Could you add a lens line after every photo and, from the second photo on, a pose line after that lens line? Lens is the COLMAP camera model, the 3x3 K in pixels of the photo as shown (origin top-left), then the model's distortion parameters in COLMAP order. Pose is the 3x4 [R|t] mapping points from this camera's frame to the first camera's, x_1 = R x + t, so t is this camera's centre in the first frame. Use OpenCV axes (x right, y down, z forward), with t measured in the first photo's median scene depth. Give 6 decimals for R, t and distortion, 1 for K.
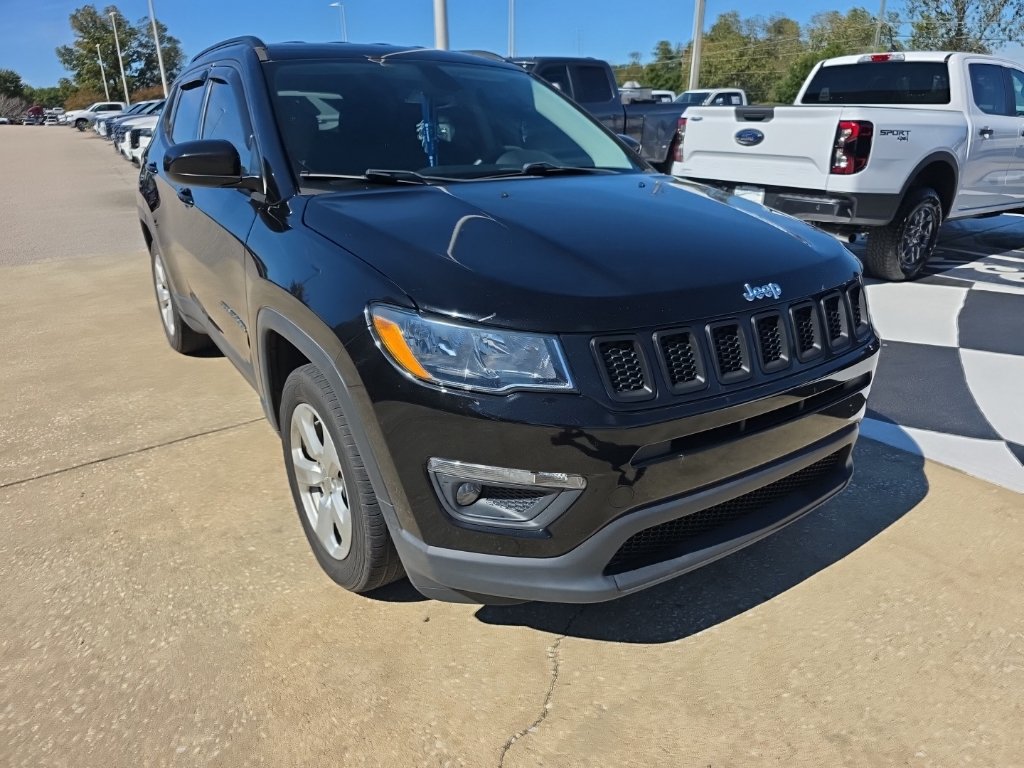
lens RADIAL K [[700.7, 0, 527.5], [0, 700.7, 383.8], [0, 0, 1]] dist [0.051281, -0.048323]
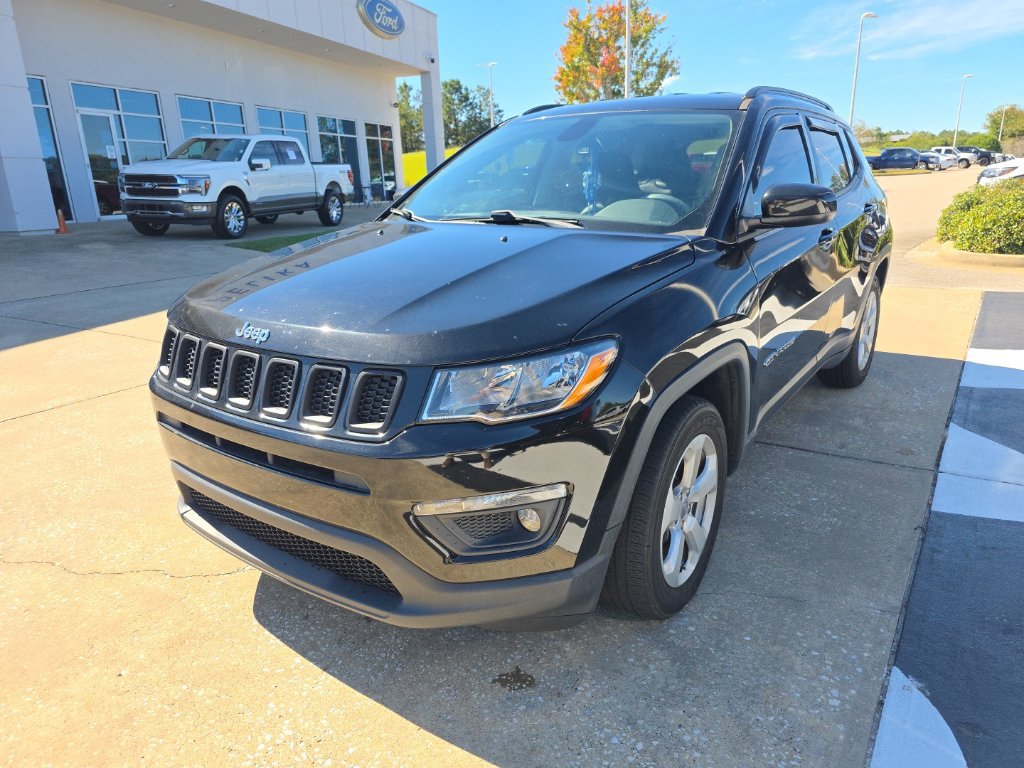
lens RADIAL K [[702.3, 0, 521.4], [0, 702.3, 393.1], [0, 0, 1]] dist [0.047615, -0.045906]
pose [[0.330081, 0.278749, -0.901857, 0.915123], [-0.313087, 0.933652, 0.173986, -0.224465], [0.890518, 0.224930, 0.395454, 0.601689]]
